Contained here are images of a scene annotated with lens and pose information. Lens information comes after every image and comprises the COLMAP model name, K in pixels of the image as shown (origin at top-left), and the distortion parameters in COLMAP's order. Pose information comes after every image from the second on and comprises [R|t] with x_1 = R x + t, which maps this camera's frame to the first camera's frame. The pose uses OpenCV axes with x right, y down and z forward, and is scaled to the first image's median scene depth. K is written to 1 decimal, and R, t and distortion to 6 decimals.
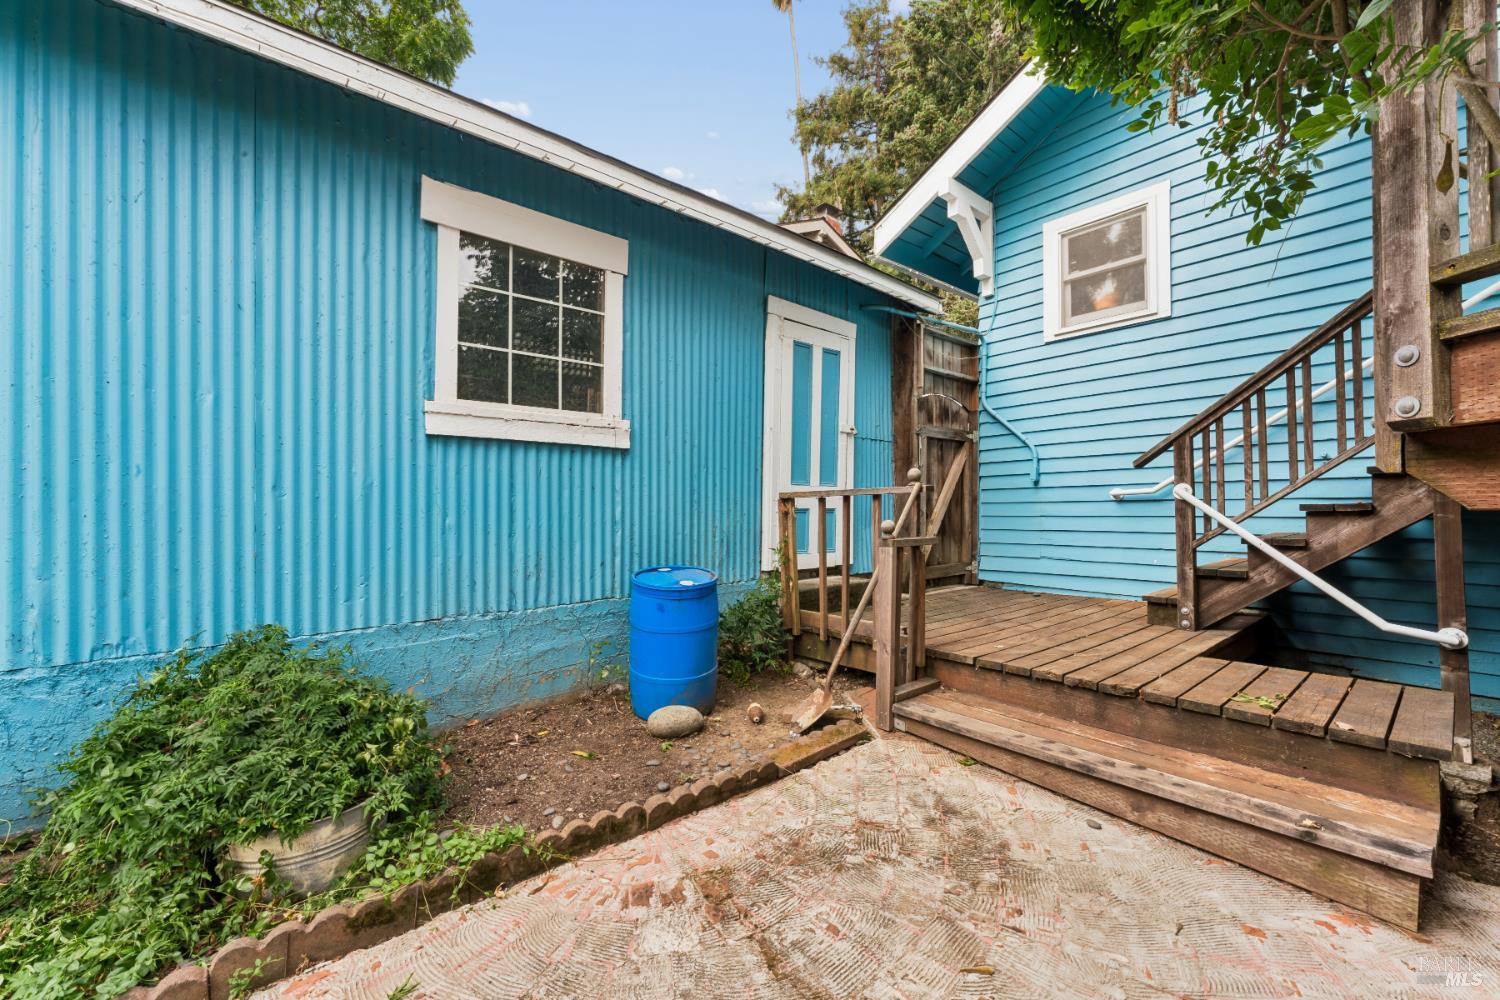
lens RADIAL K [[600.0, 0, 756.3], [0, 600.0, 500.2], [0, 0, 1]] dist [-0.006013, 0.000583]
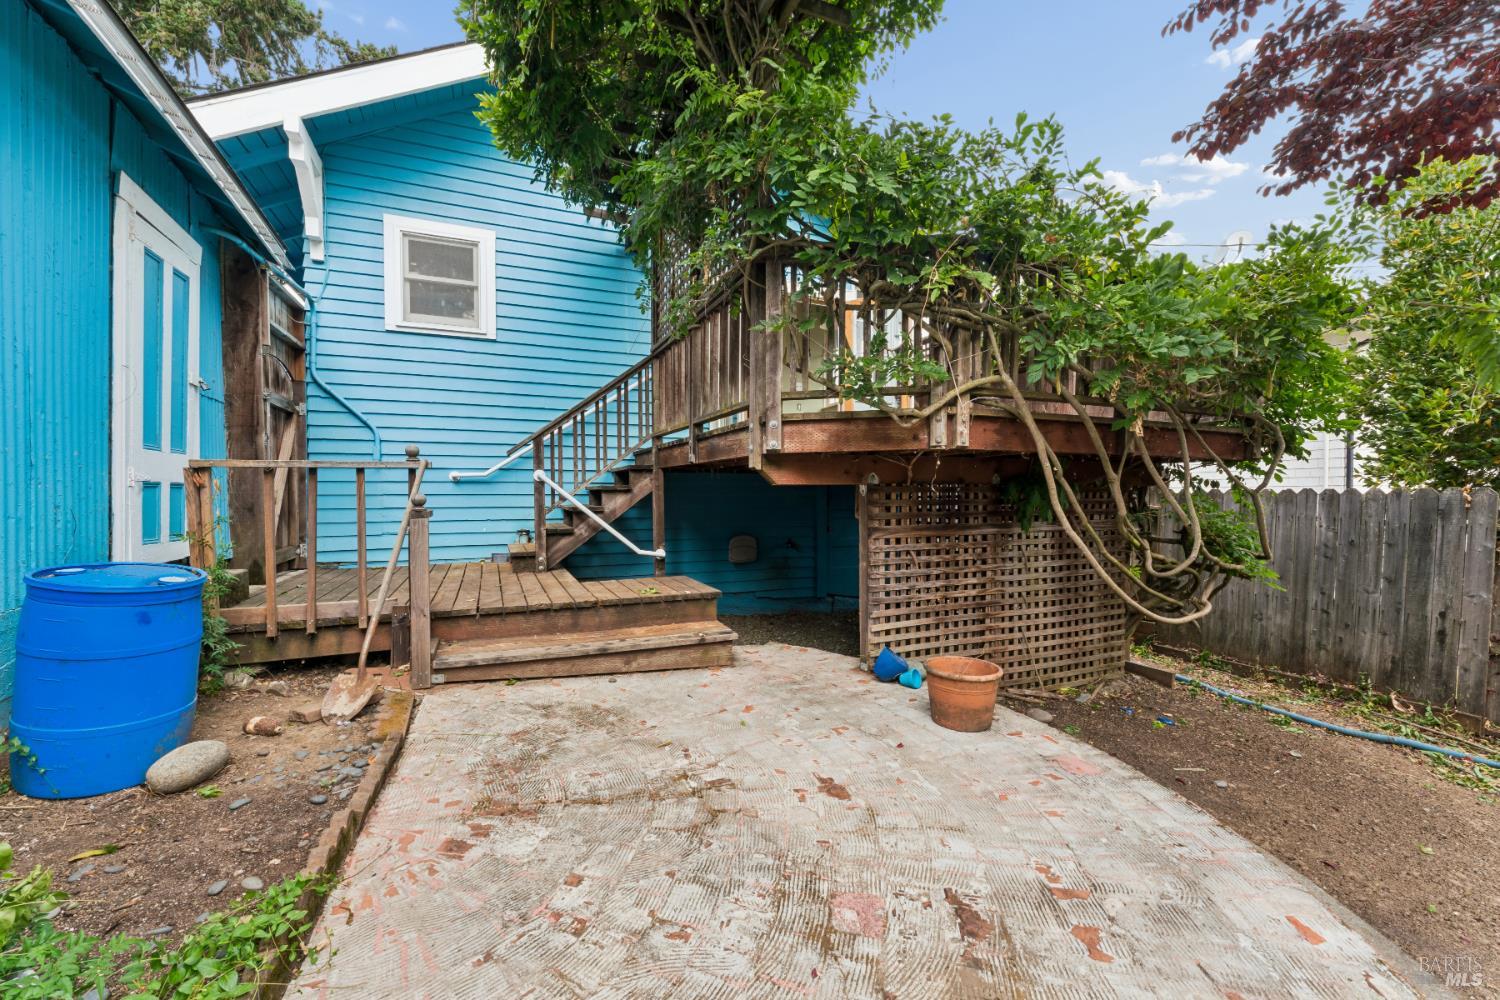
lens RADIAL K [[600.0, 0, 741.6], [0, 600.0, 519.7], [0, 0, 1]] dist [-0.006013, 0.000583]
pose [[0.299892, -0.036172, 0.953287, -0.346971], [-0.016755, 0.998927, 0.043175, 0.014333], [-0.953826, -0.028920, 0.298964, 0.081497]]
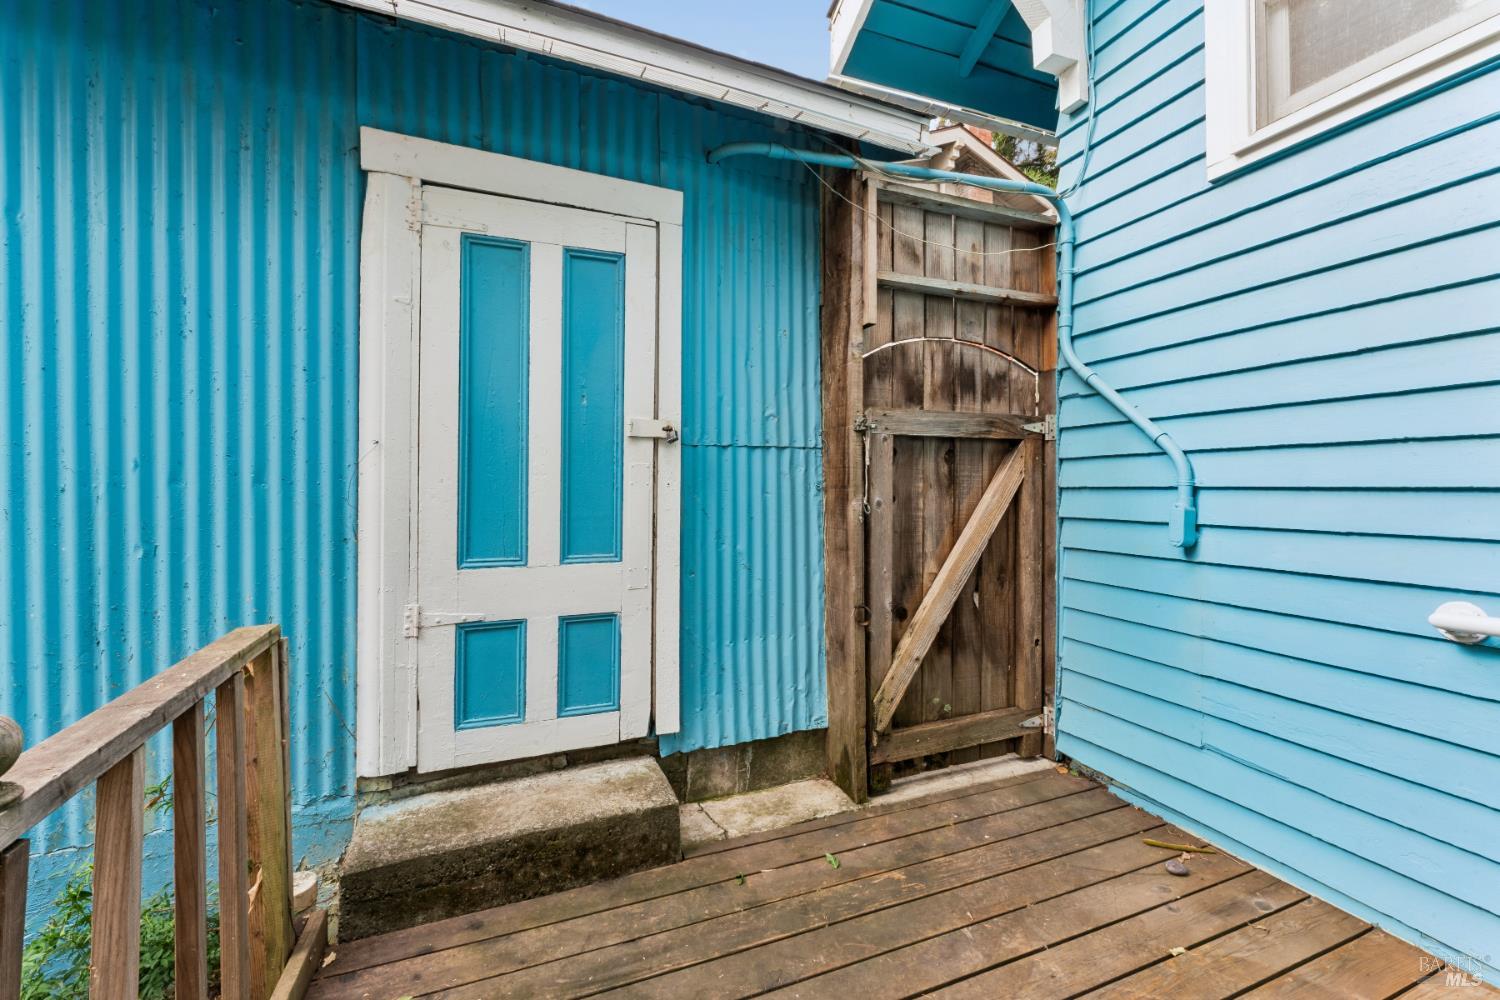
lens RADIAL K [[600.0, 0, 771.6], [0, 600.0, 472.0], [0, 0, 1]] dist [-0.006013, 0.000583]
pose [[0.946116, -0.003014, -0.323813, 0.344676], [0.000930, 0.999978, -0.006591, -0.077461], [0.323826, 0.005935, 0.946098, 0.559790]]
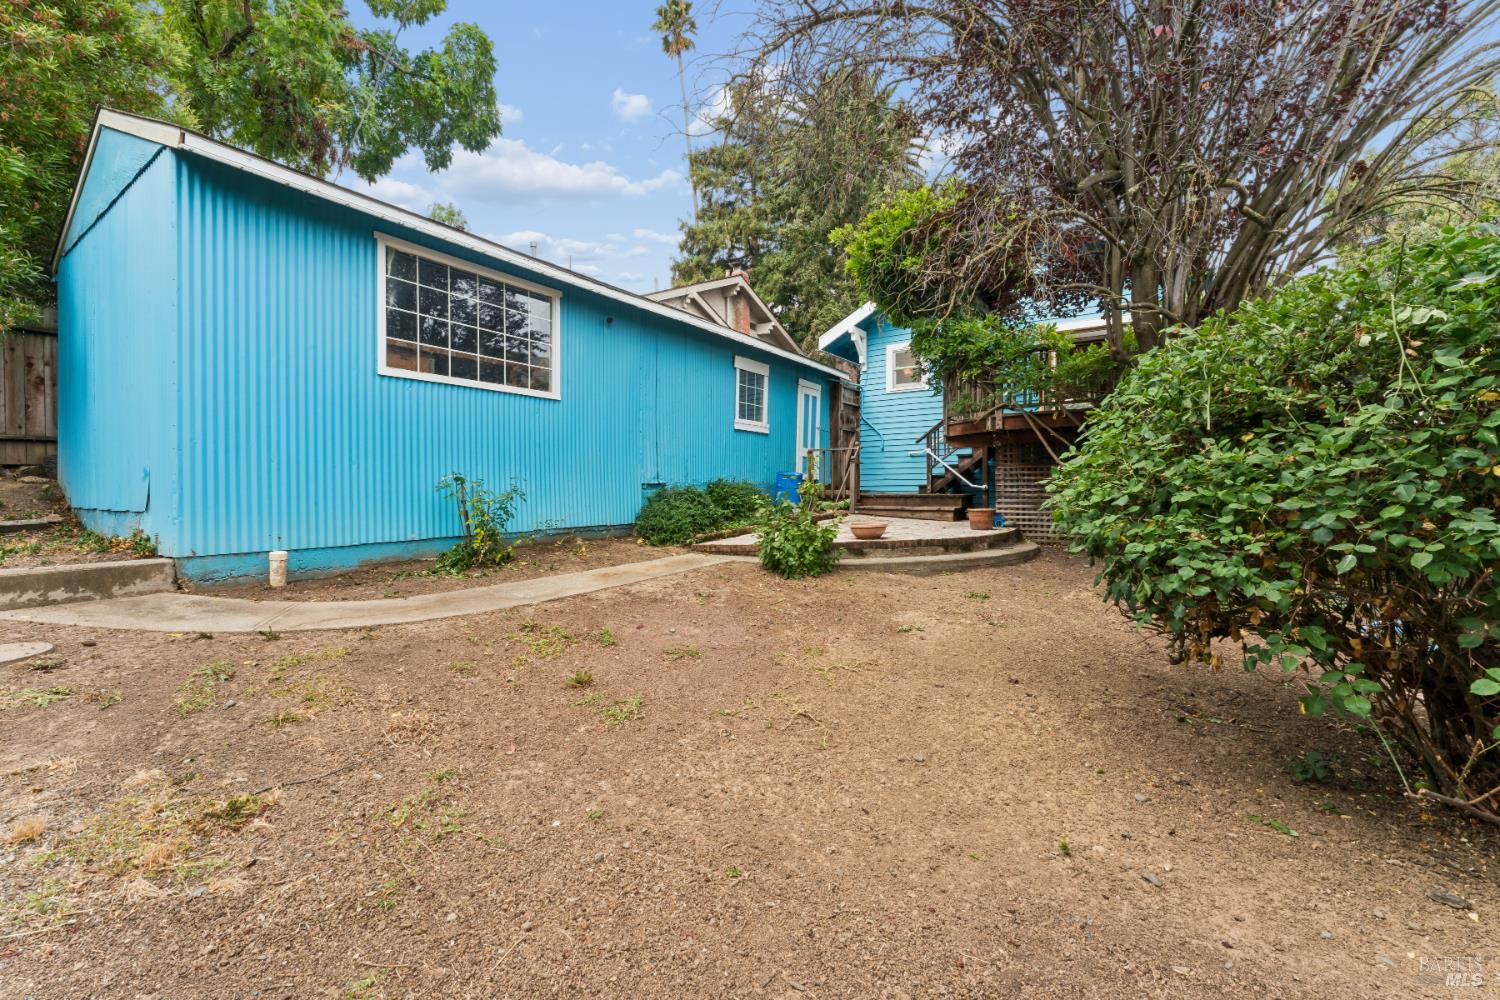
lens RADIAL K [[600.0, 0, 759.1], [0, 600.0, 496.1], [0, 0, 1]] dist [-0.006013, 0.000583]
pose [[0.959622, -0.003876, 0.281265, -0.748585], [-0.004602, 0.999555, 0.029475, 0.095866], [-0.281254, -0.029580, 0.959177, -1.289856]]
